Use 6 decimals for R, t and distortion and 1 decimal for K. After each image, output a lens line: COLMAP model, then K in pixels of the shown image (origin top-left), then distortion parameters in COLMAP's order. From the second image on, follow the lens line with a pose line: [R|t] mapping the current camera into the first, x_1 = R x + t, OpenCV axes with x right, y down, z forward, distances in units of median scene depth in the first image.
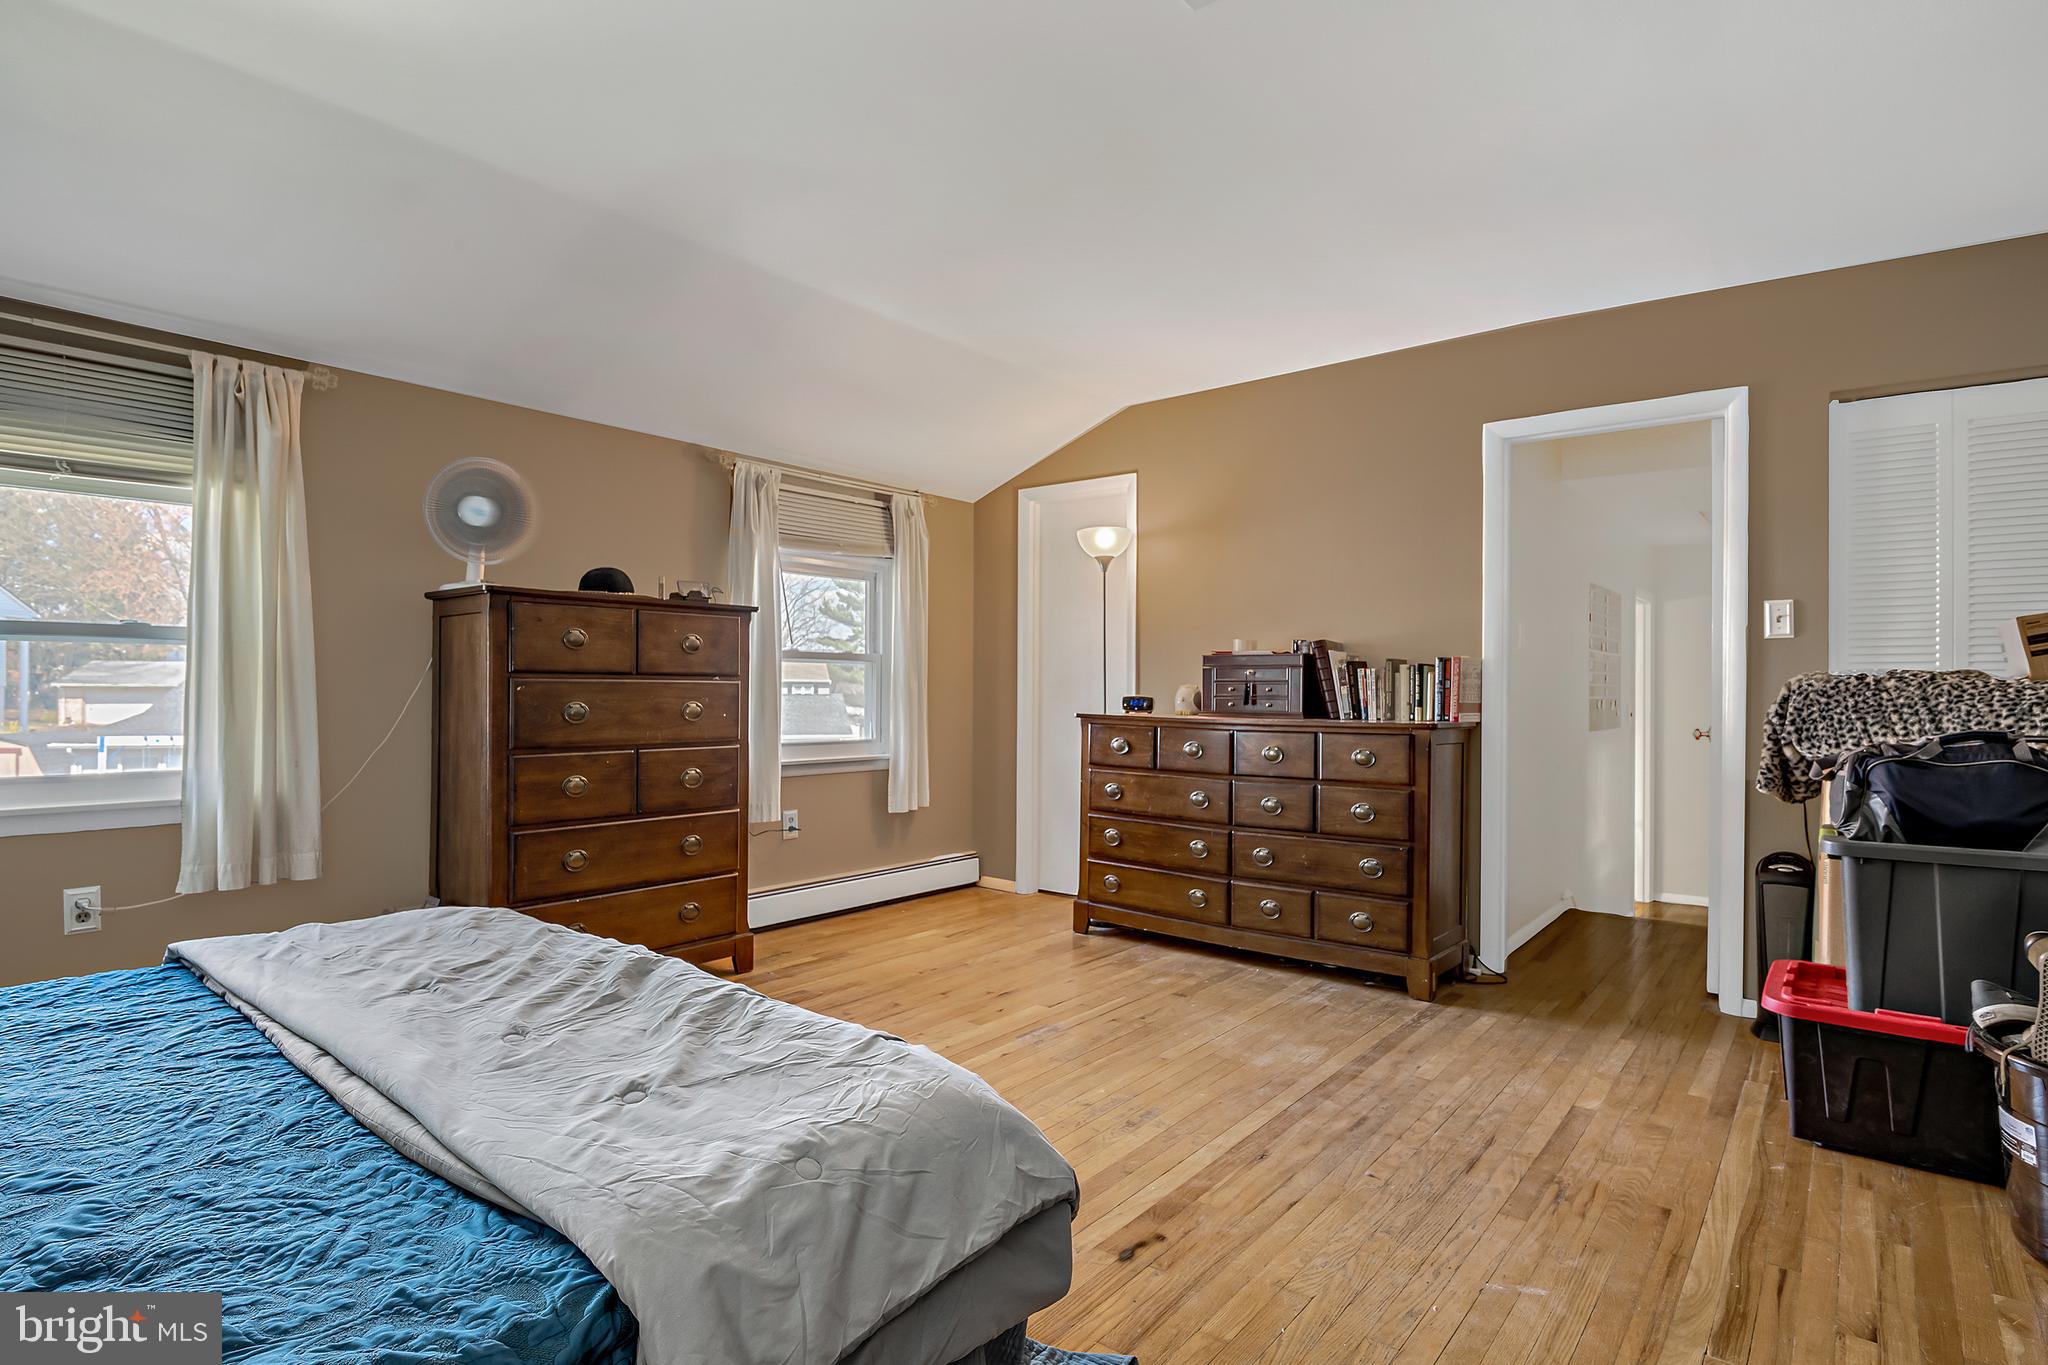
lens RADIAL K [[1057.7, 0, 1025.5], [0, 1057.7, 685.0], [0, 0, 1]] dist [-0.000930, -0.000074]
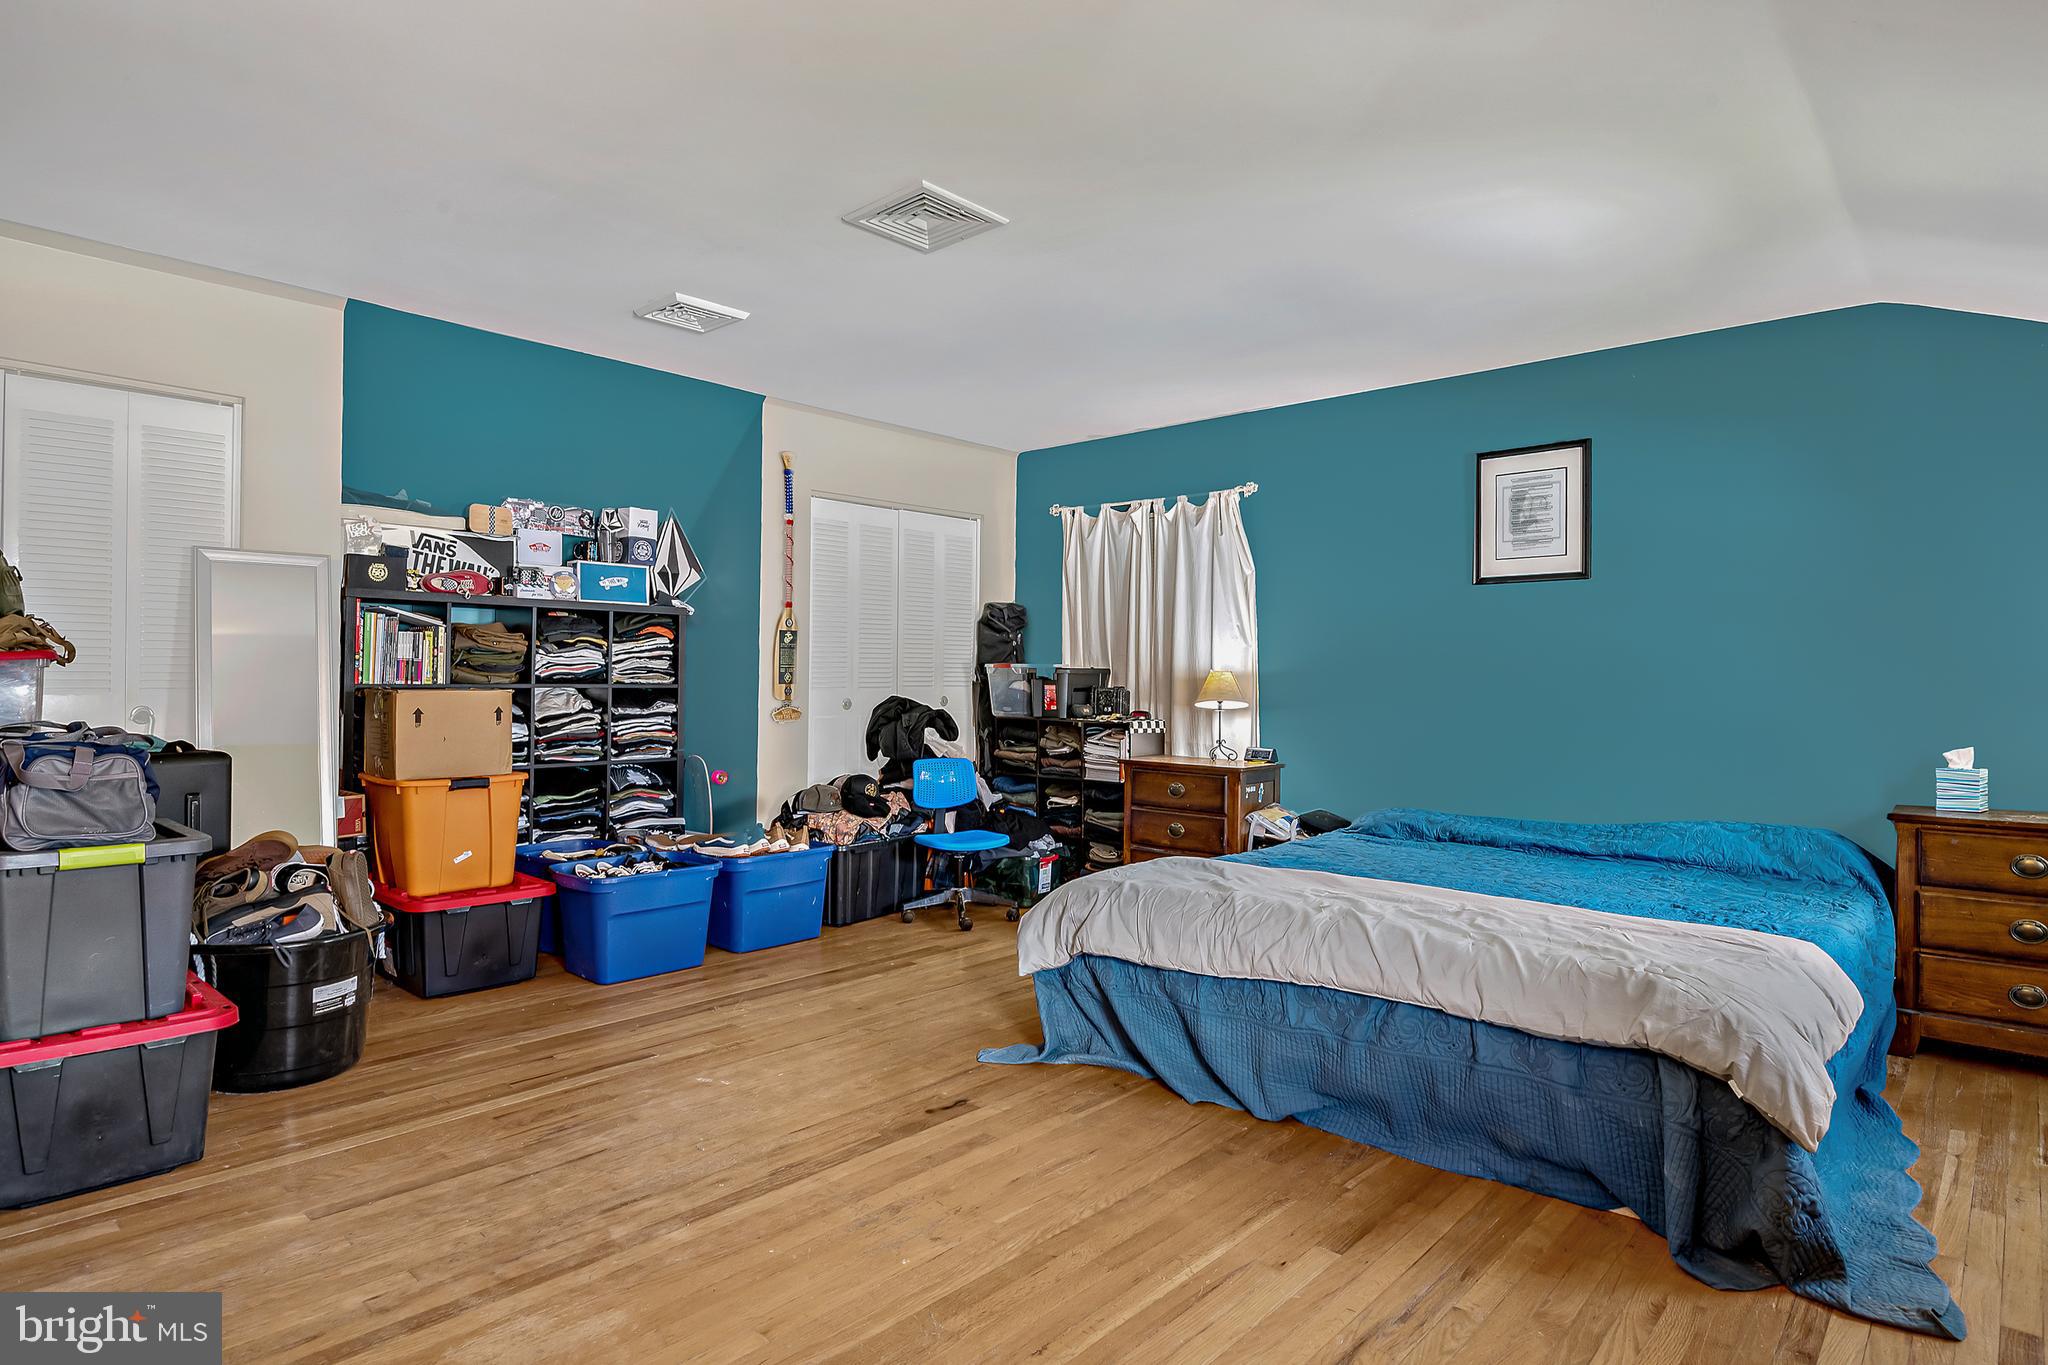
lens RADIAL K [[1057.7, 0, 1021.5], [0, 1057.7, 684.4], [0, 0, 1]] dist [-0.000930, -0.000074]
pose [[-0.998007, -0.014561, 0.061393, -0.047069], [-0.014433, 0.999893, 0.002520, -0.005577], [-0.061423, 0.001628, -0.998110, 1.877629]]
